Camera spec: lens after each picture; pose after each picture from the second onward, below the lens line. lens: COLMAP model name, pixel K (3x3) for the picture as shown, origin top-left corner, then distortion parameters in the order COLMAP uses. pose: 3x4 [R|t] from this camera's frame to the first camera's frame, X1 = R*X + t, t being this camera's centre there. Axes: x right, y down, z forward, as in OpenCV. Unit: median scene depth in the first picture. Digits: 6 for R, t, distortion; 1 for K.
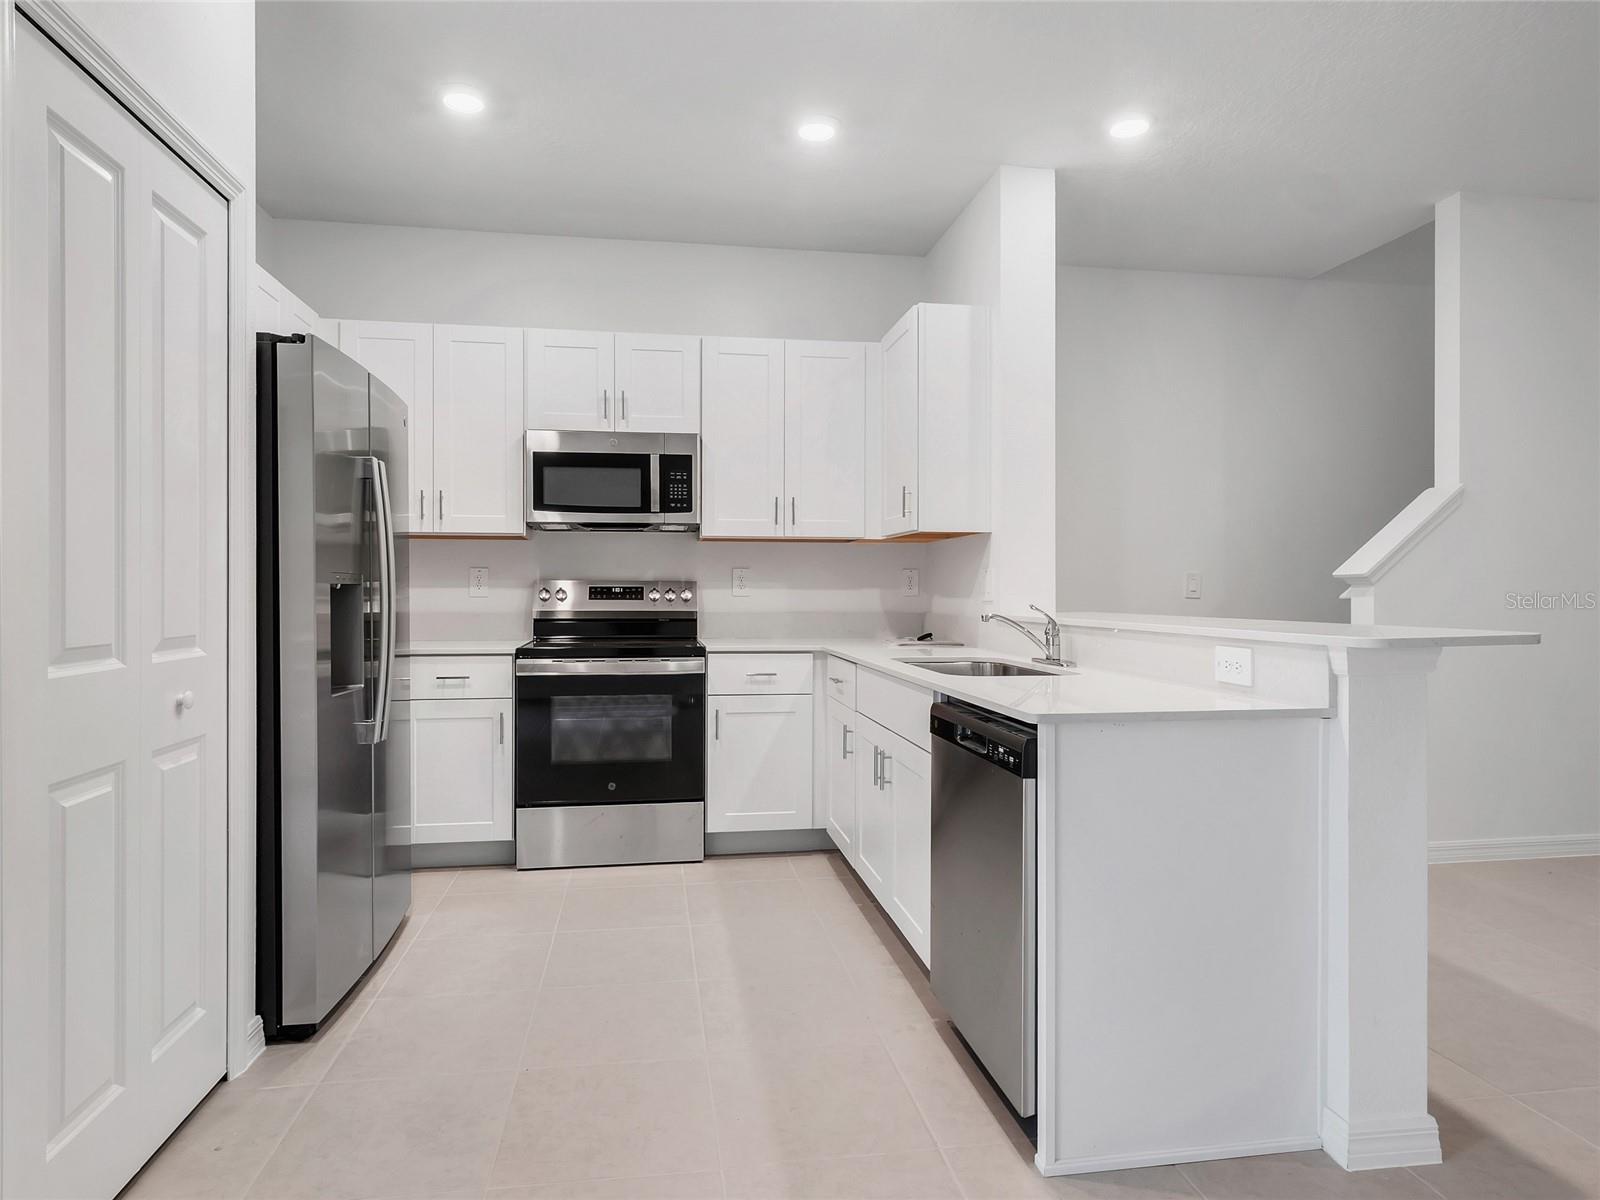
lens RADIAL K [[917.8, 0, 796.3], [0, 917.8, 595.7], [0, 0, 1]] dist [0.003357, -0.000139]
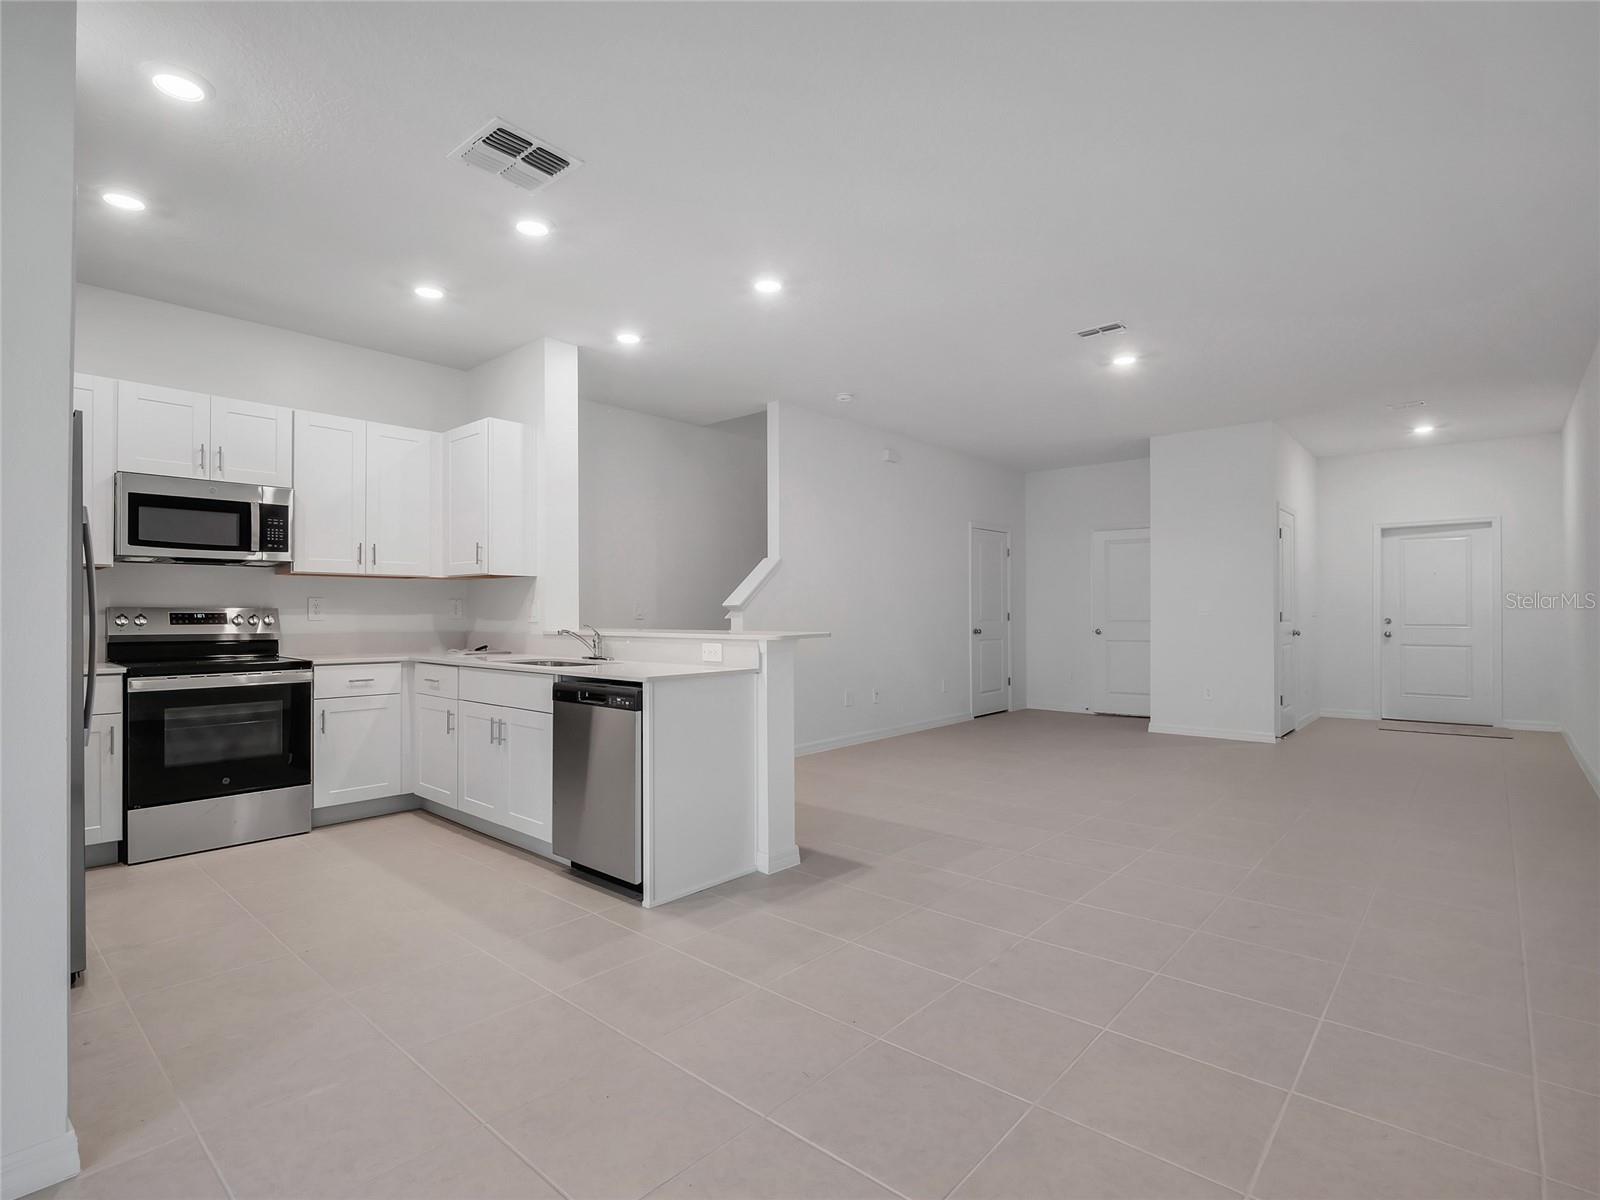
lens RADIAL K [[789.0, 0, 796.5], [0, 789.0, 599.2], [0, 0, 1]] dist [-0.017419, 0.000369]
pose [[0.768939, 0.008187, 0.639269, -0.272158], [0.007260, 0.999742, -0.021536, -0.000777], [-0.639280, 0.021201, 0.768681, -0.248621]]
